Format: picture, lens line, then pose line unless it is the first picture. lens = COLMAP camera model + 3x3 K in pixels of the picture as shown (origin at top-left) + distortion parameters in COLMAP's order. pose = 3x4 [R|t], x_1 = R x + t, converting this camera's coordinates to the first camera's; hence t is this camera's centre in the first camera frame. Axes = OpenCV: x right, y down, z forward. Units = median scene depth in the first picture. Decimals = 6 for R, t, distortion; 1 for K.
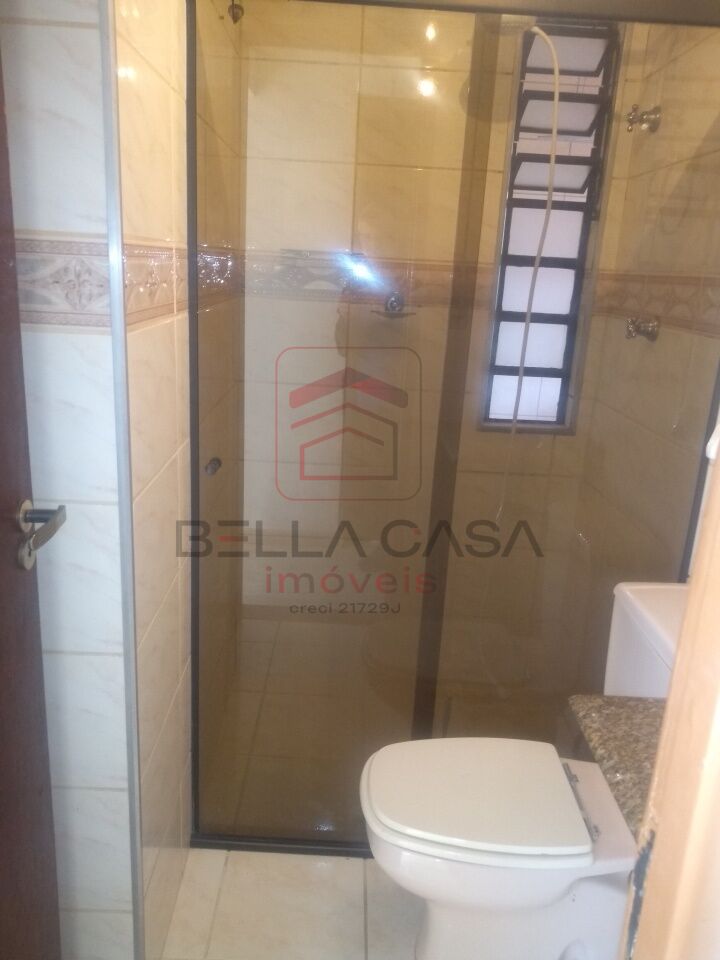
lens RADIAL K [[742.2, 0, 360.0], [0, 742.2, 480.0], [0, 0, 1]] dist [0.028058, -0.044538]
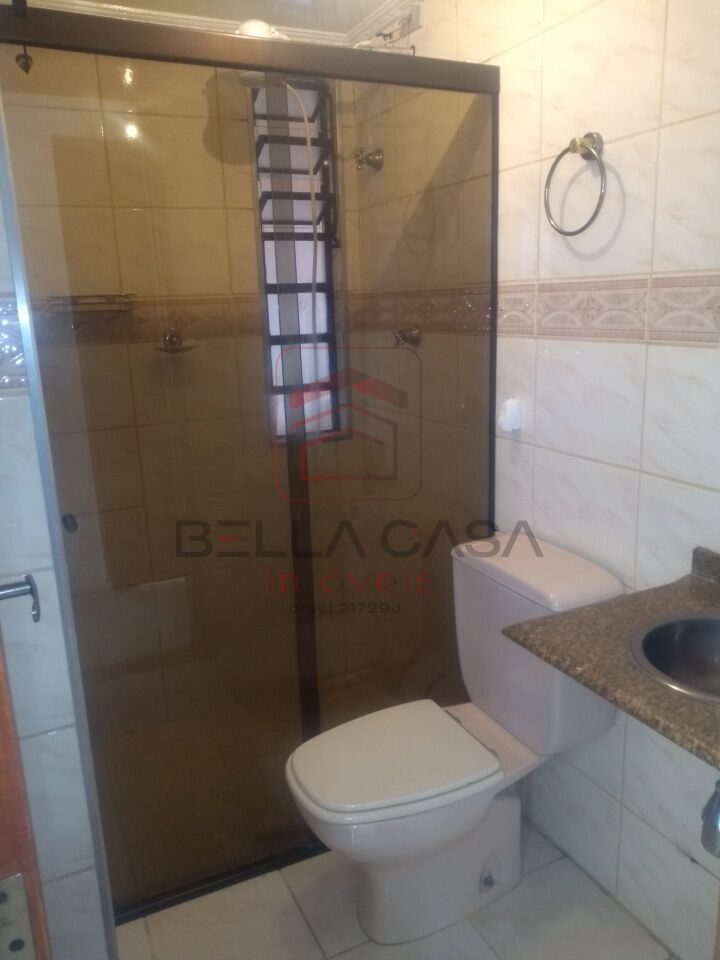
lens RADIAL K [[742.2, 0, 360.0], [0, 742.2, 480.0], [0, 0, 1]] dist [0.028058, -0.044538]
pose [[0.899941, -0.184854, 0.394886, -0.178066], [0.199269, 0.979934, 0.004595, -0.002162], [-0.387811, 0.074553, 0.918719, -0.025043]]
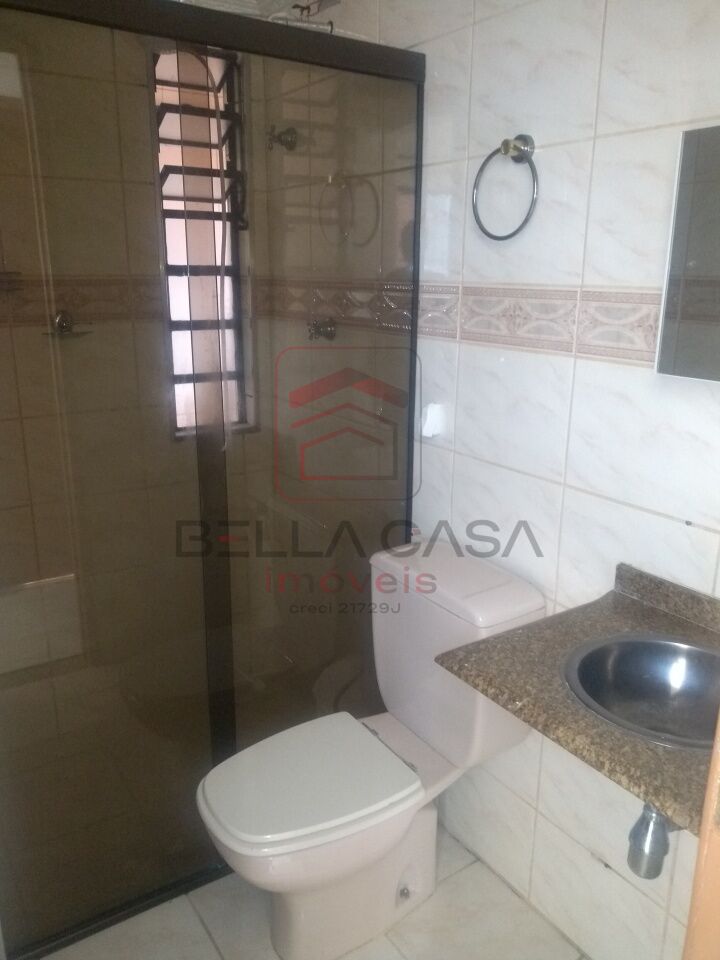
lens RADIAL K [[742.2, 0, 360.0], [0, 742.2, 480.0], [0, 0, 1]] dist [0.028058, -0.044538]
pose [[0.834693, -0.194839, 0.515097, -0.178890], [0.187598, 0.979979, 0.066690, -0.041678], [-0.517779, 0.040965, 0.854533, 0.021830]]
